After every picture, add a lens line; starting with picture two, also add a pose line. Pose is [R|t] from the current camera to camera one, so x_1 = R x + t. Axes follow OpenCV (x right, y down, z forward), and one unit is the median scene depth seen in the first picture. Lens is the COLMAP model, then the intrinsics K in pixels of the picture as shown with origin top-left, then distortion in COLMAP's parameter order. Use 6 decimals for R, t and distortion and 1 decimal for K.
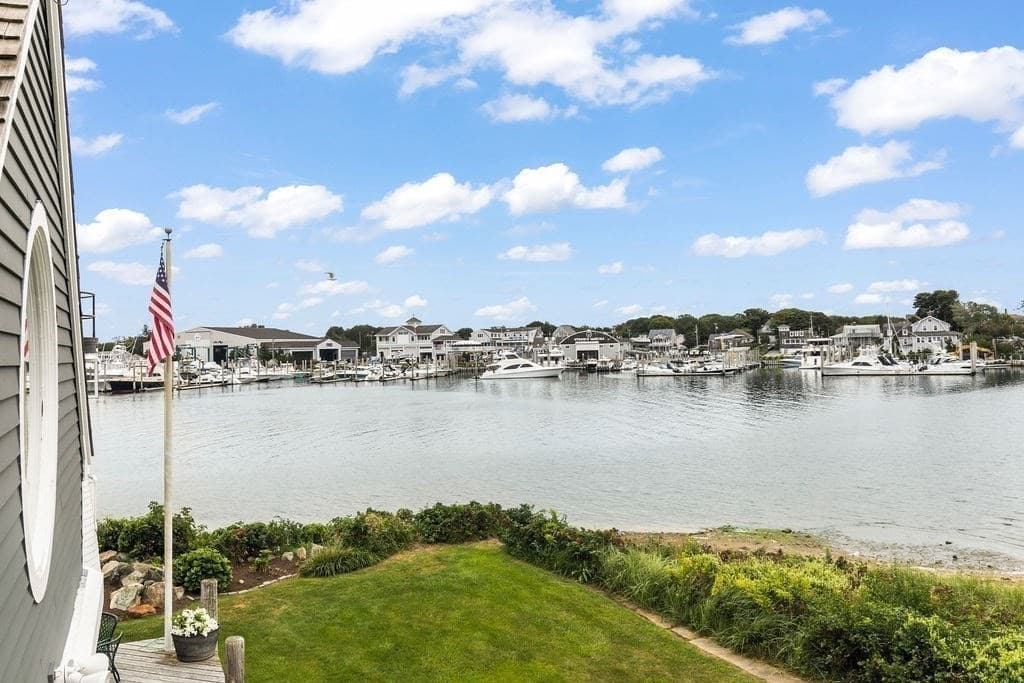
lens RADIAL K [[450.5, 0, 493.7], [0, 450.5, 346.9], [0, 0, 1]] dist [-0.004580, 0.000374]
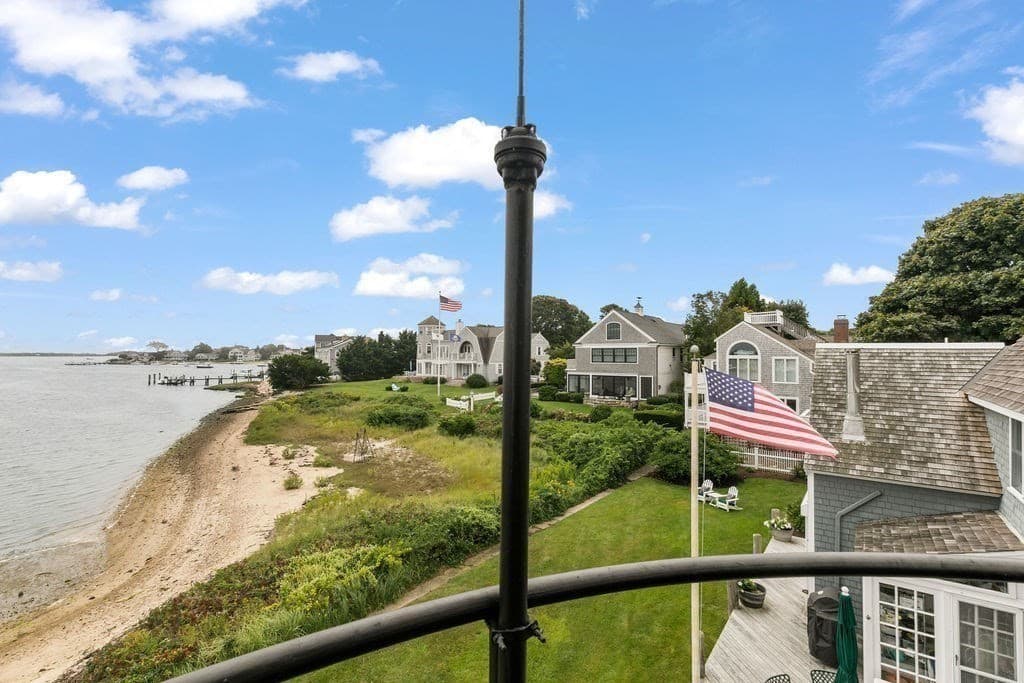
lens RADIAL K [[485.0, 0, 503.6], [0, 485.0, 344.3], [0, 0, 1]] dist [-0.005348, 0.000997]
pose [[0.956814, 0.045715, 0.287085, 0.727933], [-0.047608, 0.998866, -0.000390, -0.107435], [-0.286777, -0.013294, 0.957905, -0.171207]]
